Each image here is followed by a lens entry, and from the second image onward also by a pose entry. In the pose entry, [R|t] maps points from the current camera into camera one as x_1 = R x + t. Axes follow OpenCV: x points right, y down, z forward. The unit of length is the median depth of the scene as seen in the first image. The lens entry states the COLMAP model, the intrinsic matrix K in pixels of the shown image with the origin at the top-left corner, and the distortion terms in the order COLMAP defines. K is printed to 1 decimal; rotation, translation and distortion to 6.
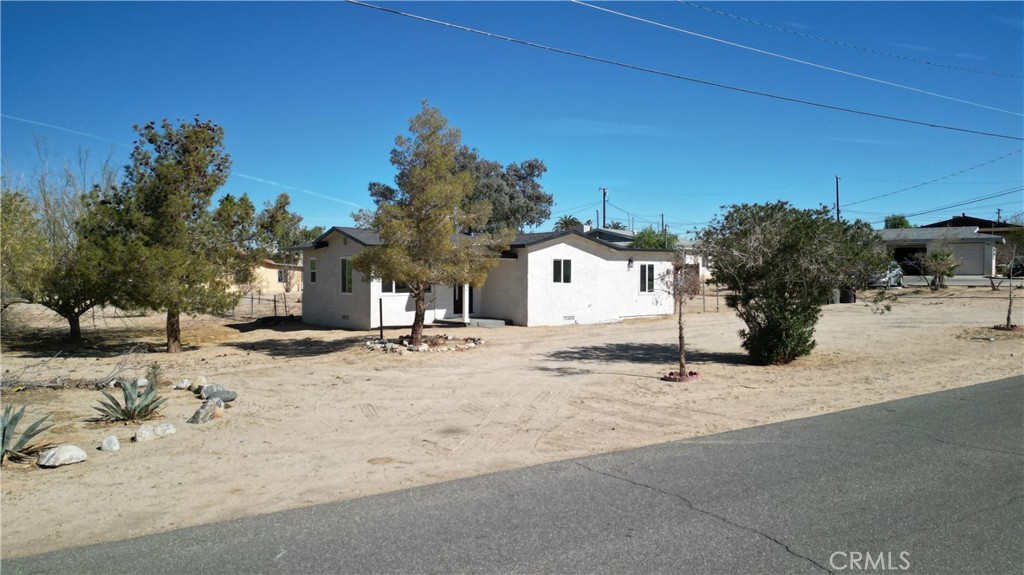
lens RADIAL K [[724.3, 0, 509.4], [0, 724.3, 290.2], [0, 0, 1]] dist [0.073258, -0.072102]
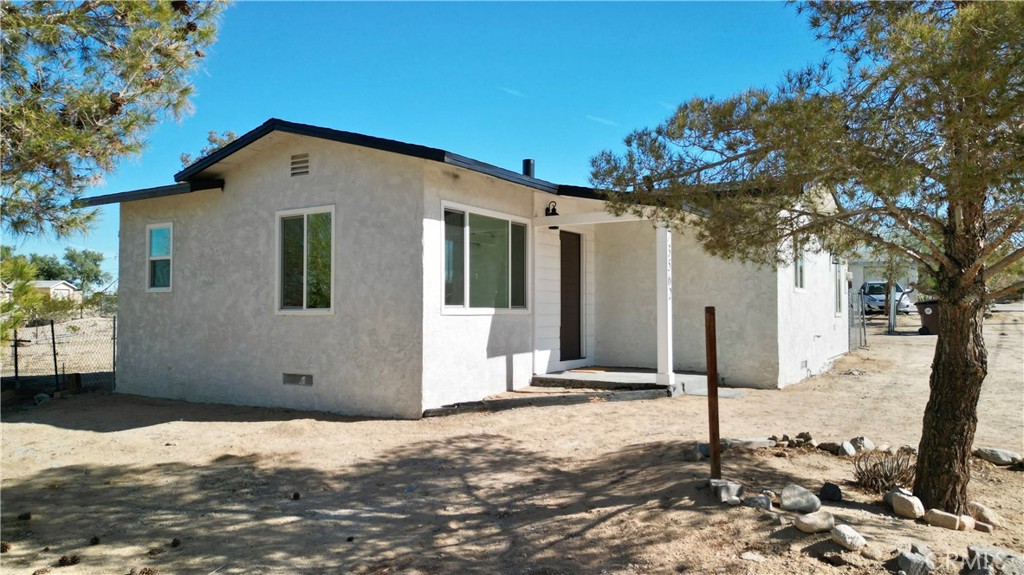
lens RADIAL K [[724.3, 0, 509.4], [0, 724.3, 290.2], [0, 0, 1]] dist [0.073258, -0.072102]
pose [[0.935436, 0.010970, 0.353326, -0.257220], [0.008322, 0.998558, -0.053033, 0.014031], [-0.353399, 0.052550, 0.933996, 0.632885]]
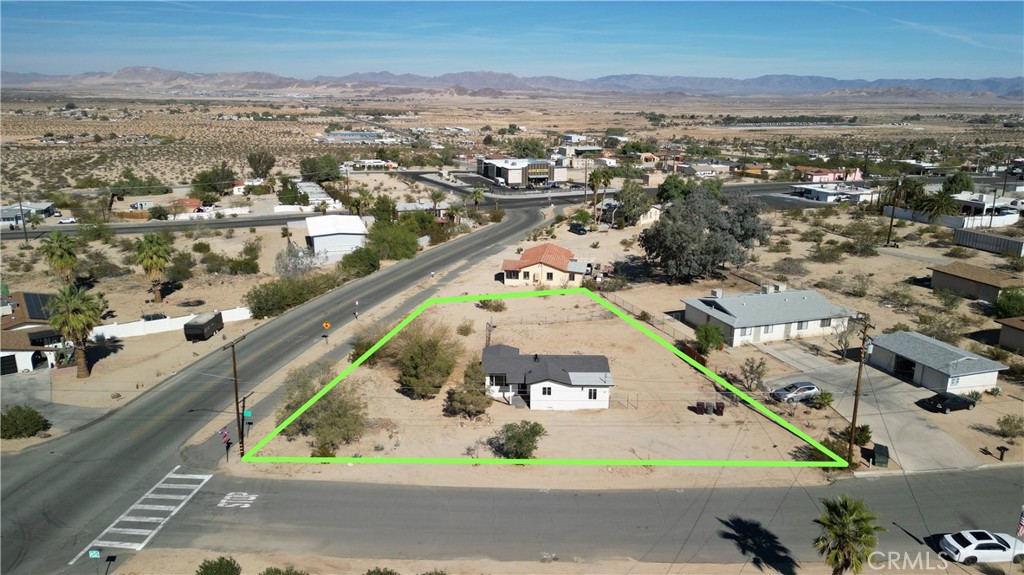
lens RADIAL K [[724.3, 0, 509.4], [0, 724.3, 290.2], [0, 0, 1]] dist [0.073258, -0.072102]
pose [[0.795199, 0.172509, -0.581291, 1.475363], [-0.022353, 0.966363, 0.256208, -1.085039], [0.605936, -0.190742, 0.772307, -1.116147]]
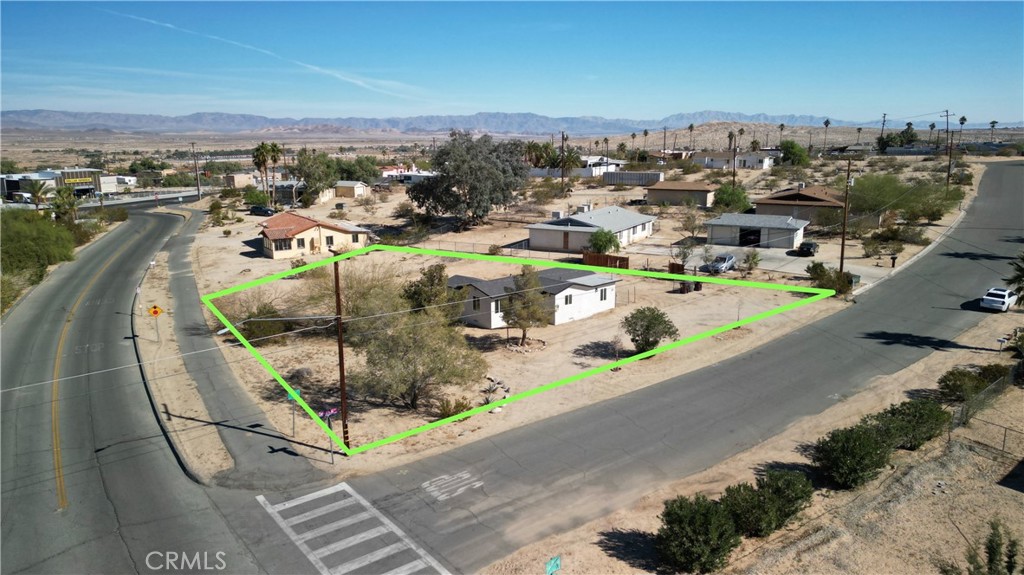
lens RADIAL K [[724.3, 0, 509.4], [0, 724.3, 290.2], [0, 0, 1]] dist [0.073258, -0.072102]
pose [[0.996588, -0.020482, 0.079951, -0.304250], [0.004367, 0.980447, 0.196733, -0.517134], [-0.082417, -0.195712, 0.977192, -1.270510]]
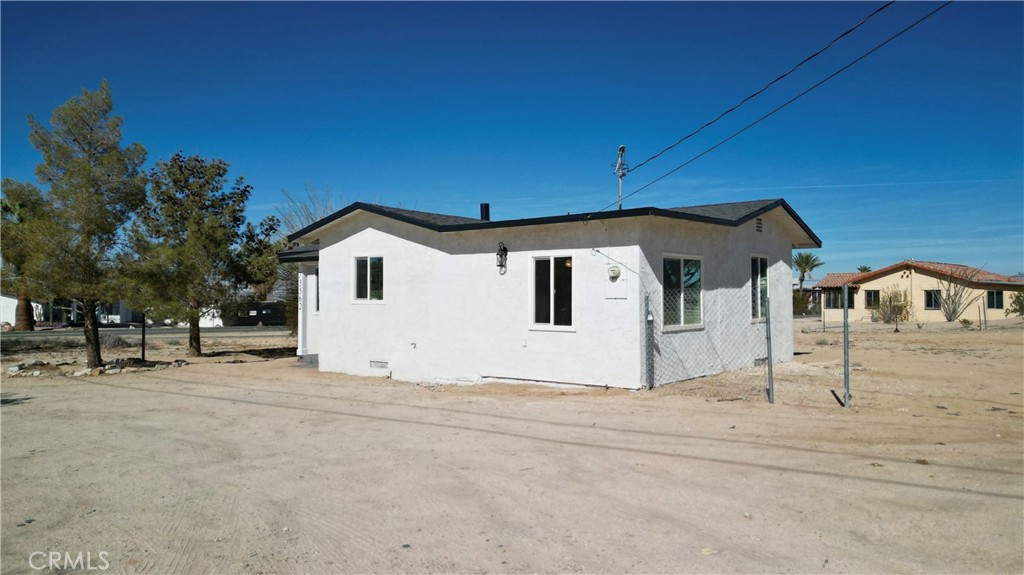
lens RADIAL K [[724.3, 0, 509.4], [0, 724.3, 290.2], [0, 0, 1]] dist [0.073258, -0.072102]
pose [[0.244311, -0.008080, -0.969663, 0.636734], [-0.023775, 0.999615, -0.014320, -0.011827], [0.969405, 0.026553, 0.244025, 0.964007]]
